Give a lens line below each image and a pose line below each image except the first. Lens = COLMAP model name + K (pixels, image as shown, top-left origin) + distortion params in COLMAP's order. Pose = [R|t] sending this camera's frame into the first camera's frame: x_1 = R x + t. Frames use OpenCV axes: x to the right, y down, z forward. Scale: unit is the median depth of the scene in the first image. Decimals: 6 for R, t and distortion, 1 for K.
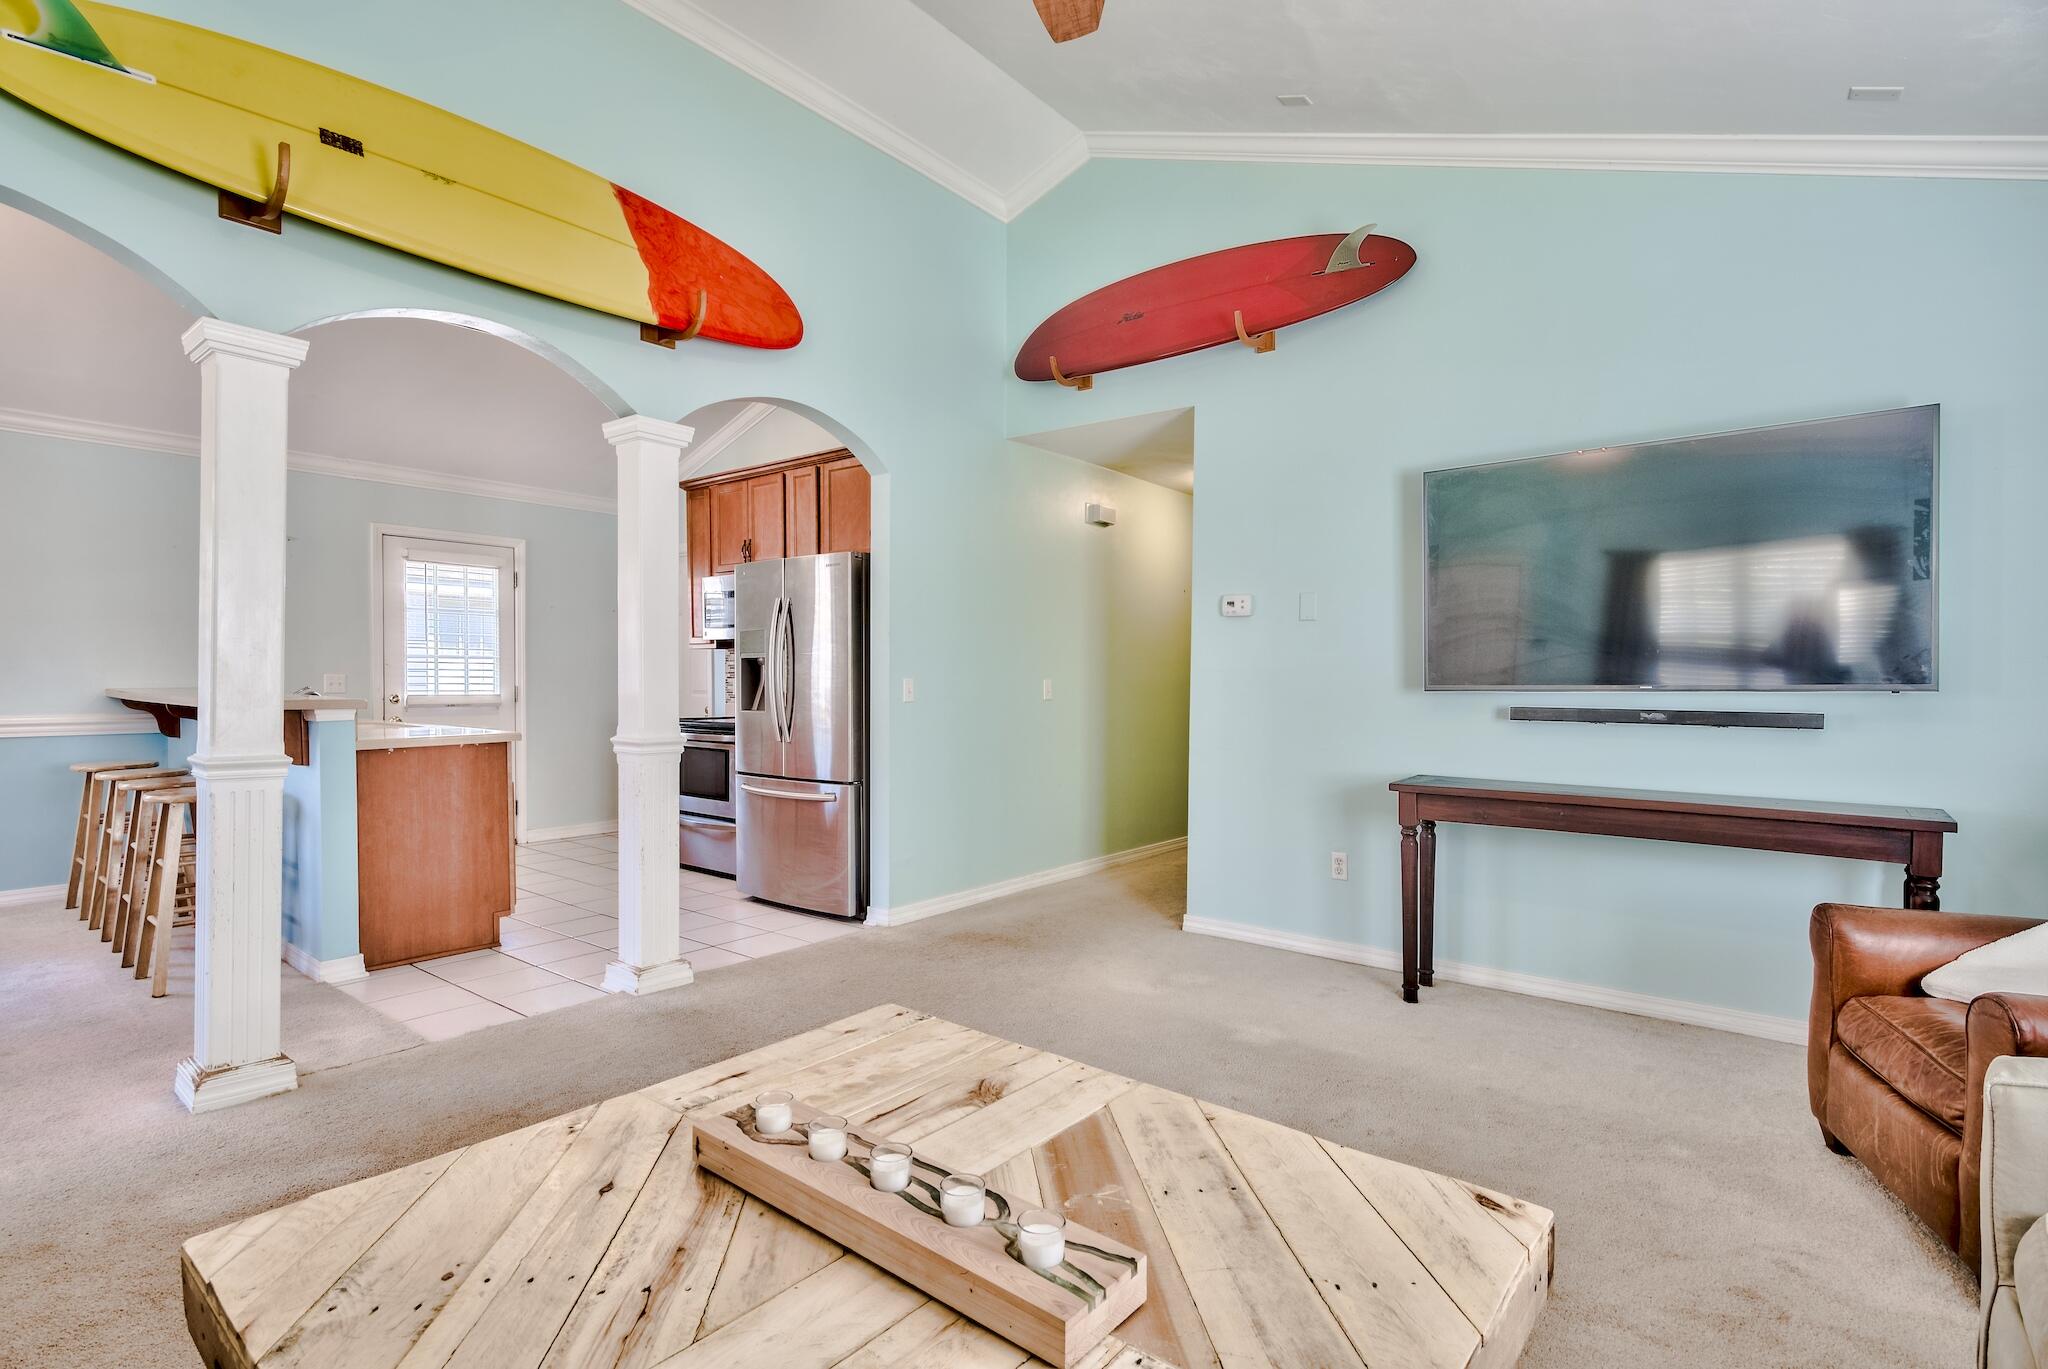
lens RADIAL K [[1010.2, 0, 1034.1], [0, 1010.2, 688.5], [0, 0, 1]] dist [0.002212, 0.000947]
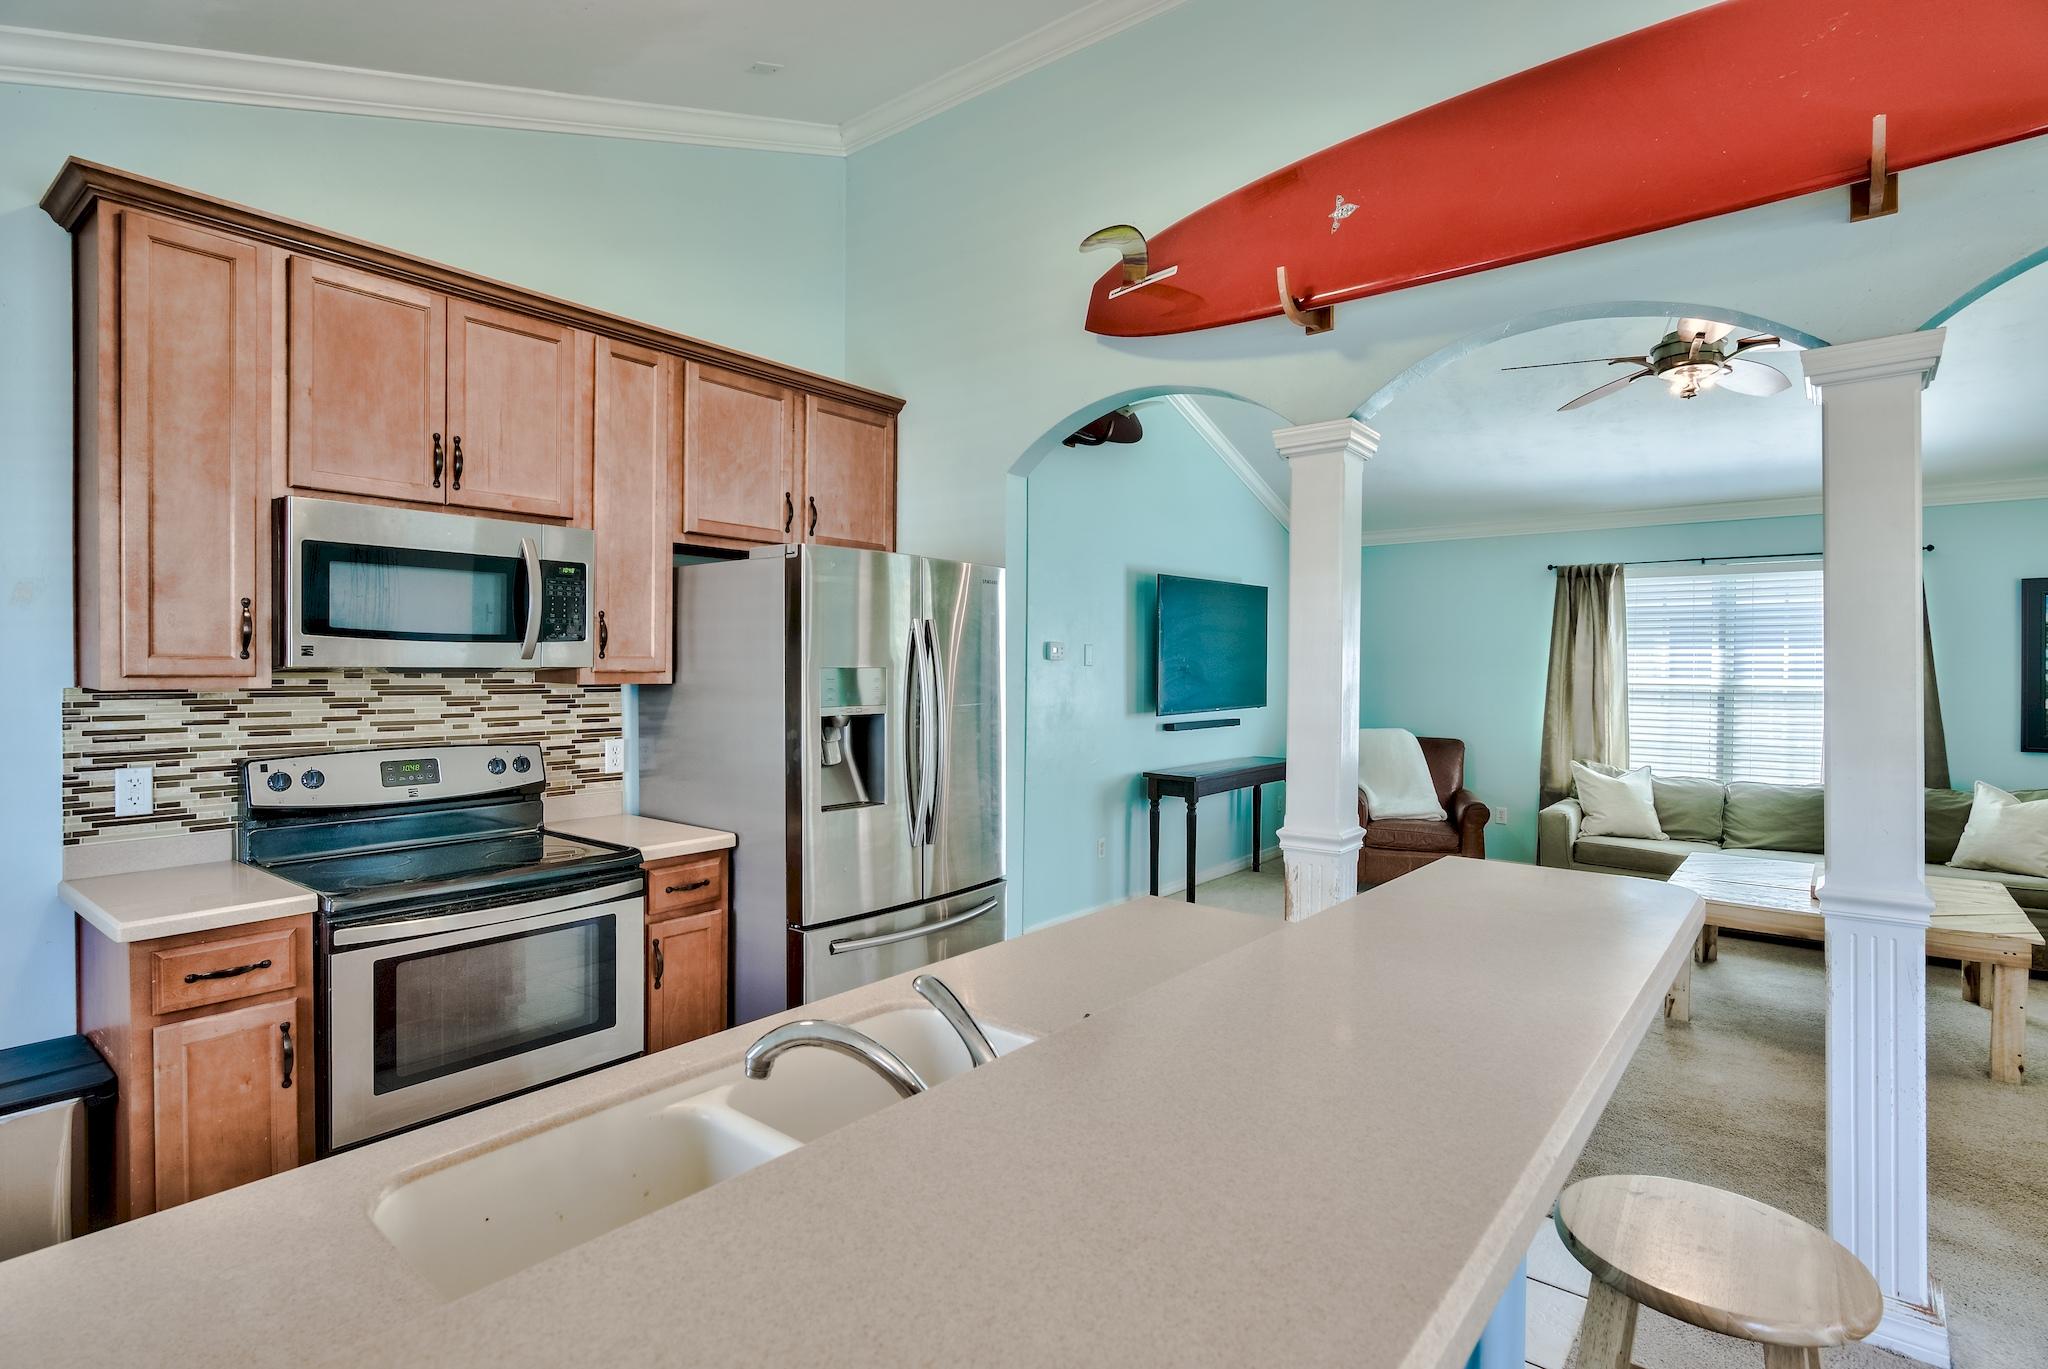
lens RADIAL K [[1010.2, 0, 1032.8], [0, 1010.2, 668.5], [0, 0, 1]] dist [0.002212, 0.000947]
pose [[-0.008513, -0.009263, 0.999921, -0.743554], [-0.000042, 0.999957, 0.009263, -0.054536], [-0.999964, 0.000037, -0.008513, 0.785607]]
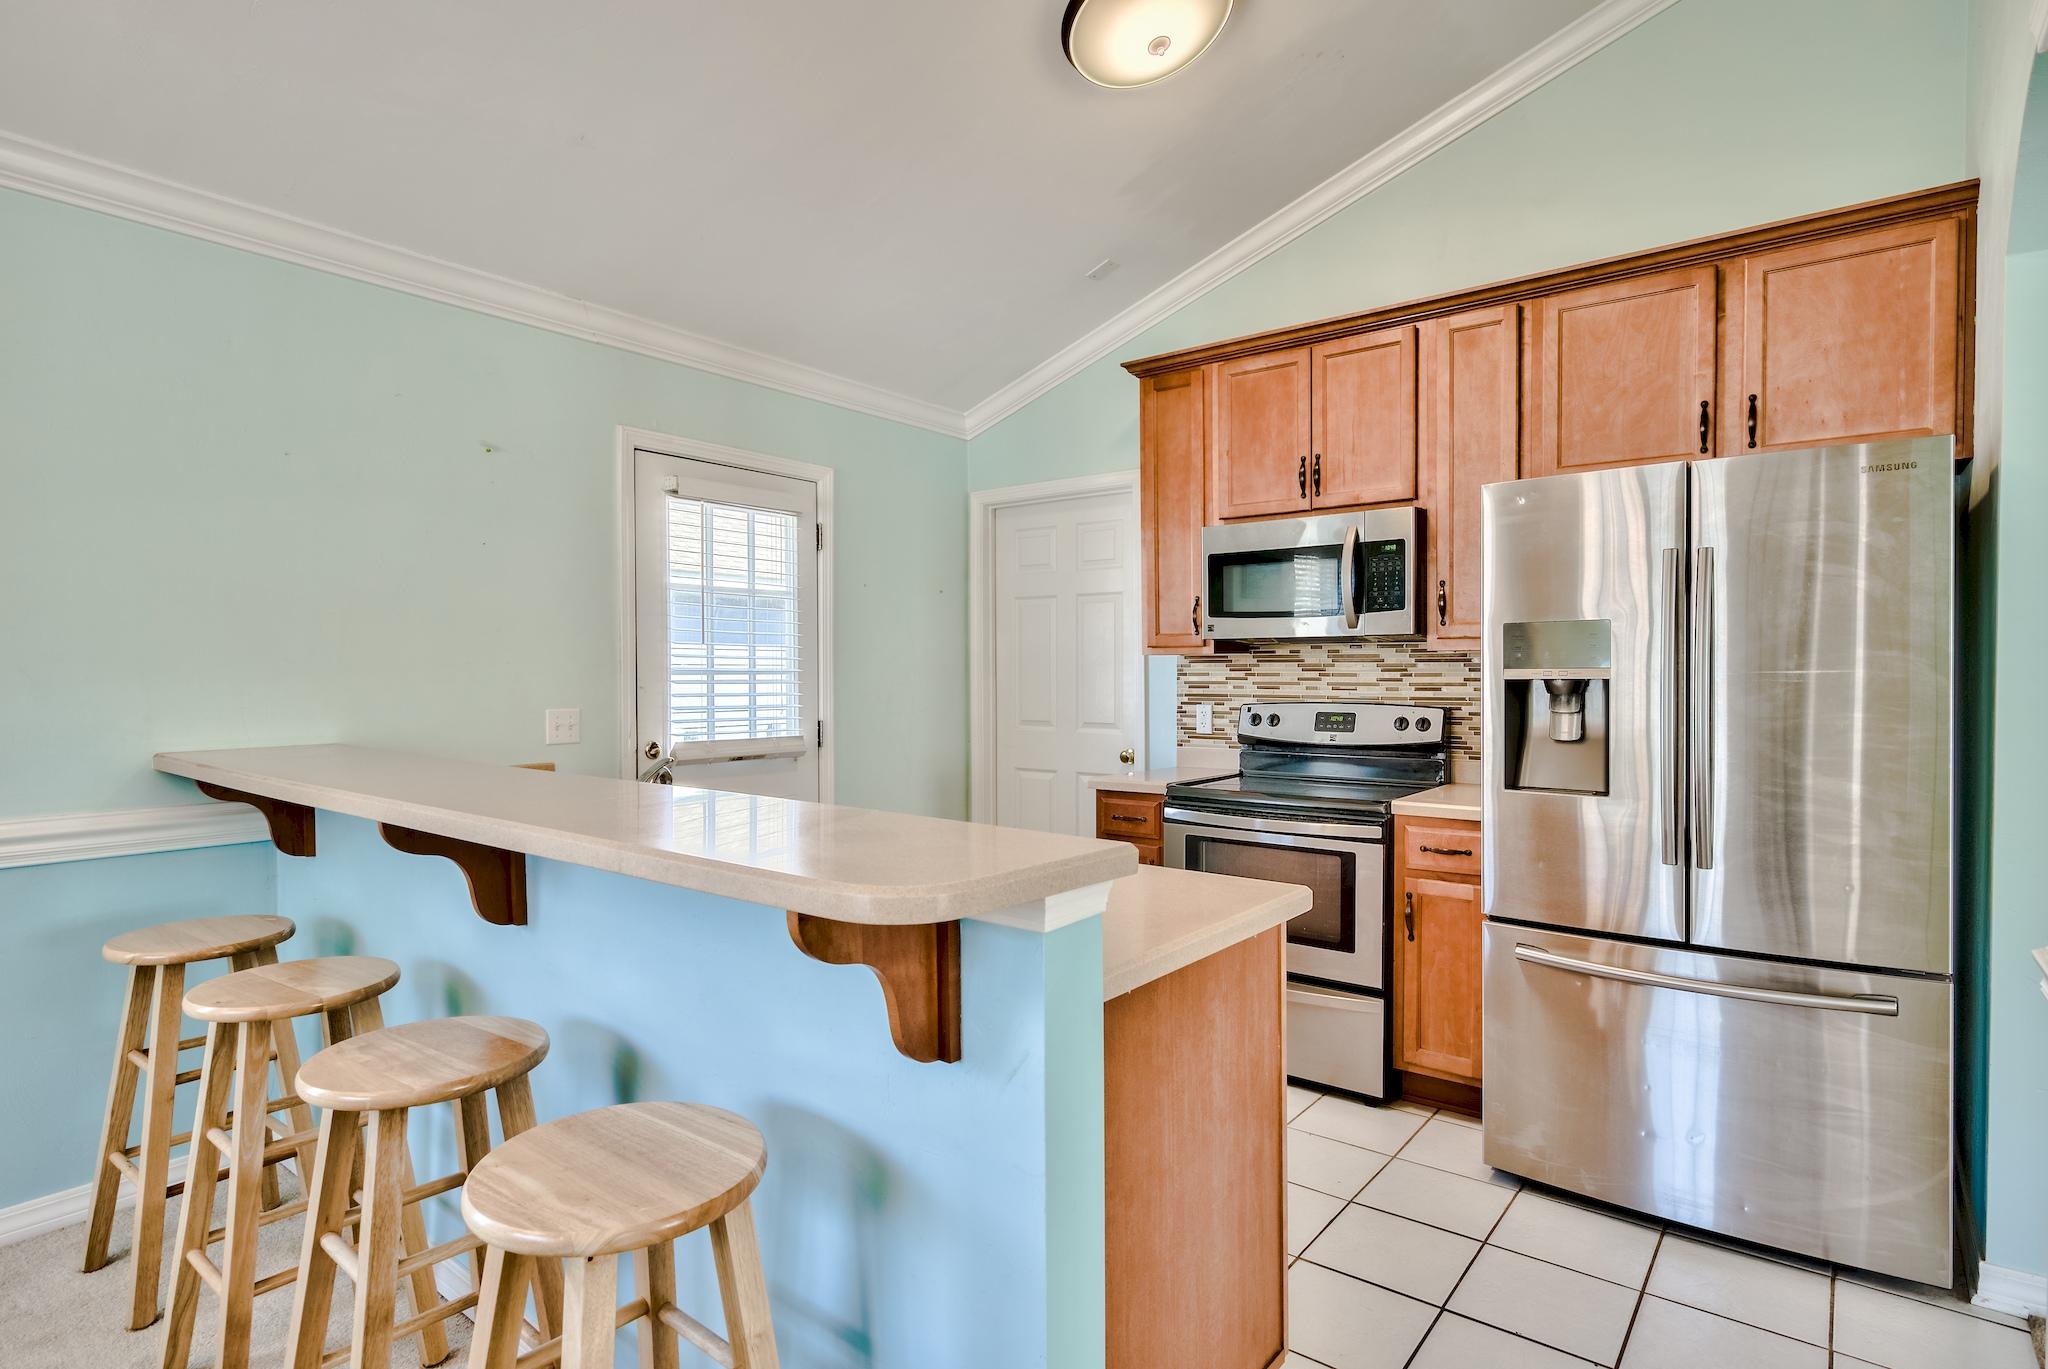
lens RADIAL K [[1062.7, 0, 1022.4], [0, 1062.7, 684.8], [0, 0, 1]] dist [0.013295, 0.000921]
pose [[0.999848, -0.007342, 0.015829, -0.467354], [0.007263, 0.999961, 0.005060, -0.028491], [-0.015865, -0.004944, 0.999862, 0.444542]]
